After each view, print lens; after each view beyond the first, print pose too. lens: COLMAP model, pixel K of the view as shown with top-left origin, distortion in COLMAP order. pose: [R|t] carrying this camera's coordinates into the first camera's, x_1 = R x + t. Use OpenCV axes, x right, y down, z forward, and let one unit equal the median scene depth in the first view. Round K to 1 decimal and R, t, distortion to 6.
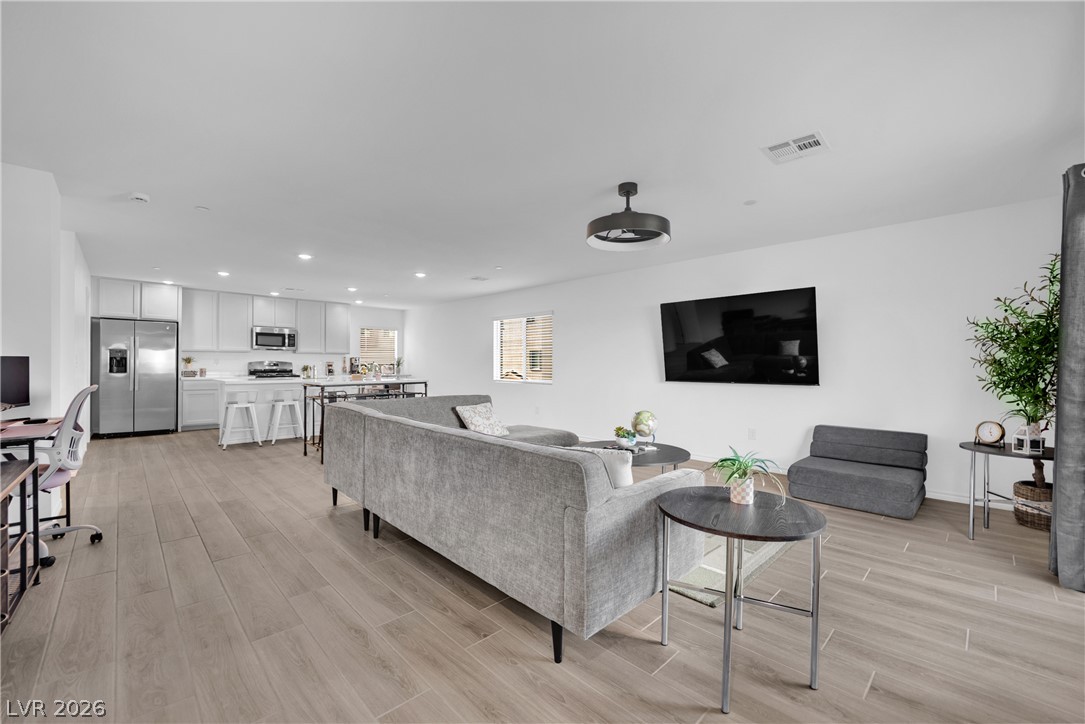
lens RADIAL K [[445.2, 0, 550.4], [0, 445.2, 364.8], [0, 0, 1]] dist [-0.016948, -0.000163]
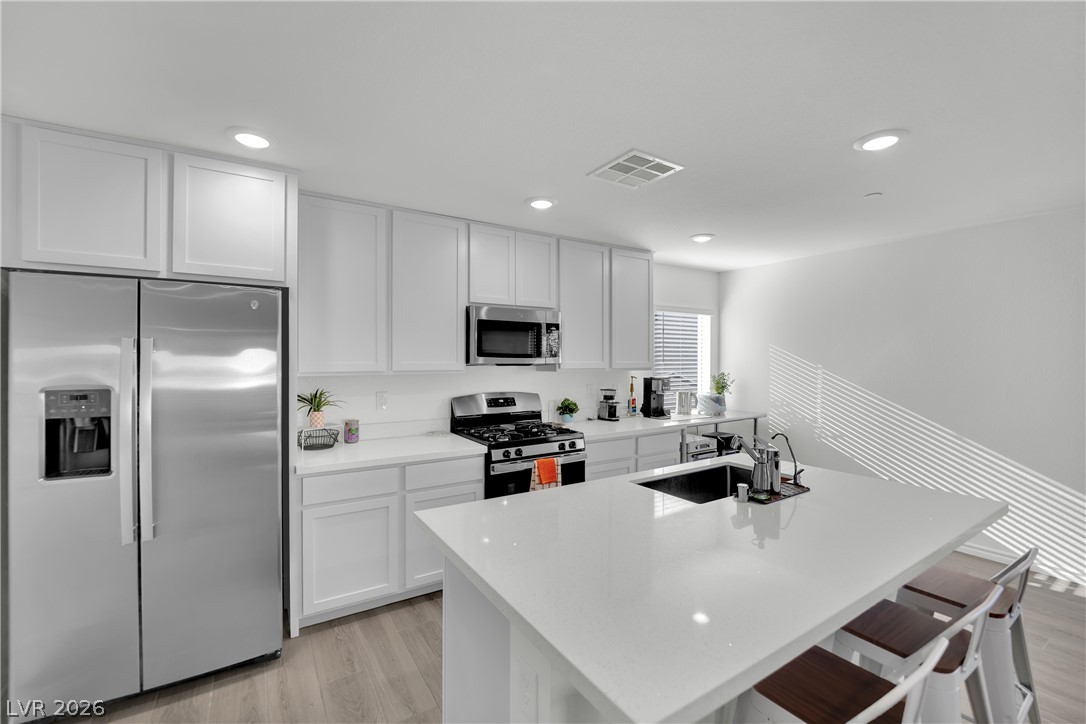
lens RADIAL K [[445.6, 0, 537.3], [0, 445.6, 357.0], [0, 0, 1]] dist [-0.016948, -0.000163]
pose [[0.974829, -0.008491, -0.222794, -0.669213], [0.007087, 0.999950, -0.007098, -0.049347], [0.222843, 0.005341, 0.974840, 0.812810]]
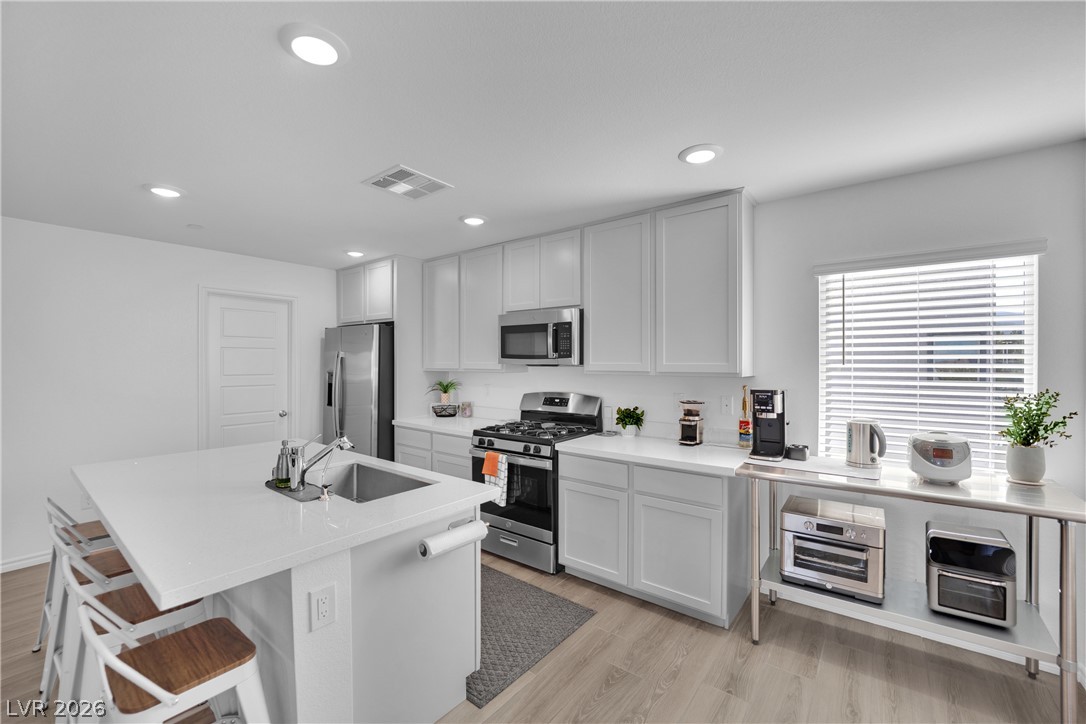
lens RADIAL K [[445.6, 0, 532.4], [0, 445.6, 358.5], [0, 0, 1]] dist [-0.016948, -0.000163]
pose [[0.107110, -0.010441, -0.994192, -0.293635], [0.002938, 0.999944, -0.010184, -0.047368], [0.994243, -0.001830, 0.107135, 1.224811]]
